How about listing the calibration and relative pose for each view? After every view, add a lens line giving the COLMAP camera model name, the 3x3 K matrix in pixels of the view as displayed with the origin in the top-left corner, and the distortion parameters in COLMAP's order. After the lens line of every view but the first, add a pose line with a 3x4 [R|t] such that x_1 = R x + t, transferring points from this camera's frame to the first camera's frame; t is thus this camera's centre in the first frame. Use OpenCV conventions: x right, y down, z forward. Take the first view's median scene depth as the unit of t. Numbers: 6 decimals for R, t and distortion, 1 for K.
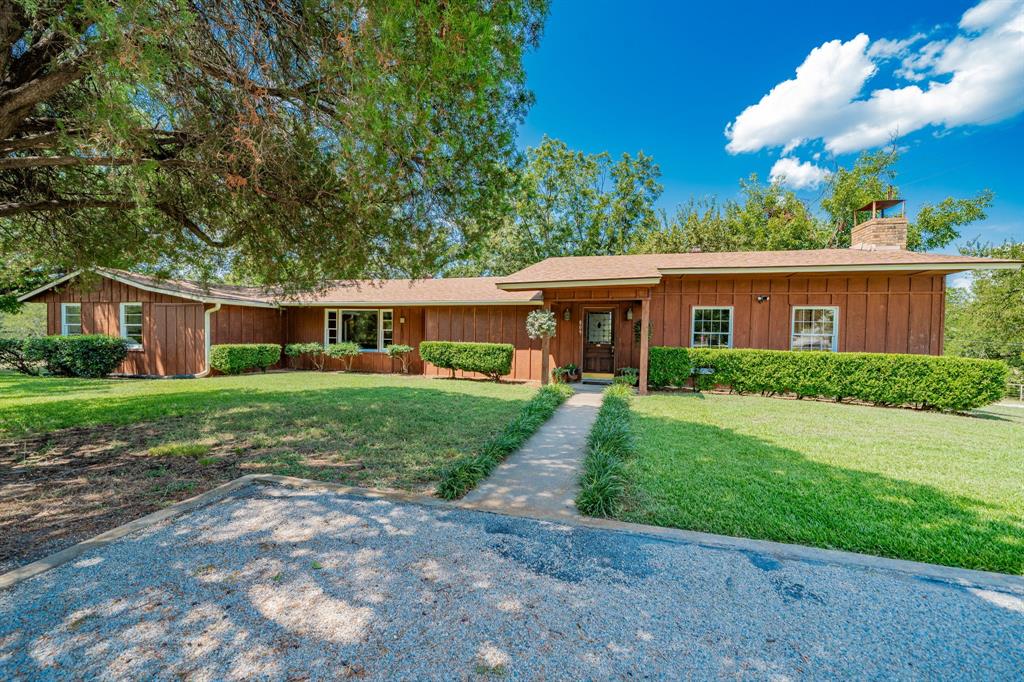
lens RADIAL K [[397.9, 0, 511.8], [0, 397.9, 343.1], [0, 0, 1]] dist [-0.002929, -0.000265]
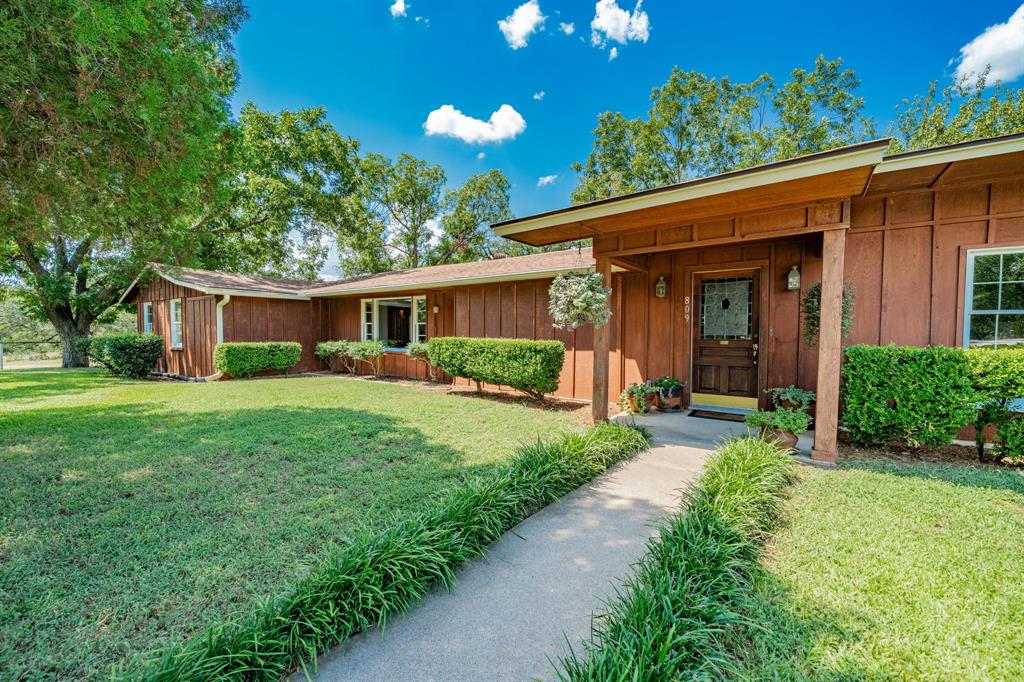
lens RADIAL K [[397.9, 0, 511.8], [0, 397.9, 343.1], [0, 0, 1]] dist [-0.002929, -0.000265]
pose [[0.937768, -0.002692, -0.347253, 0.136746], [0.004502, 0.999980, 0.004405, 0.003038], [0.347234, -0.005694, 0.937761, 0.409397]]
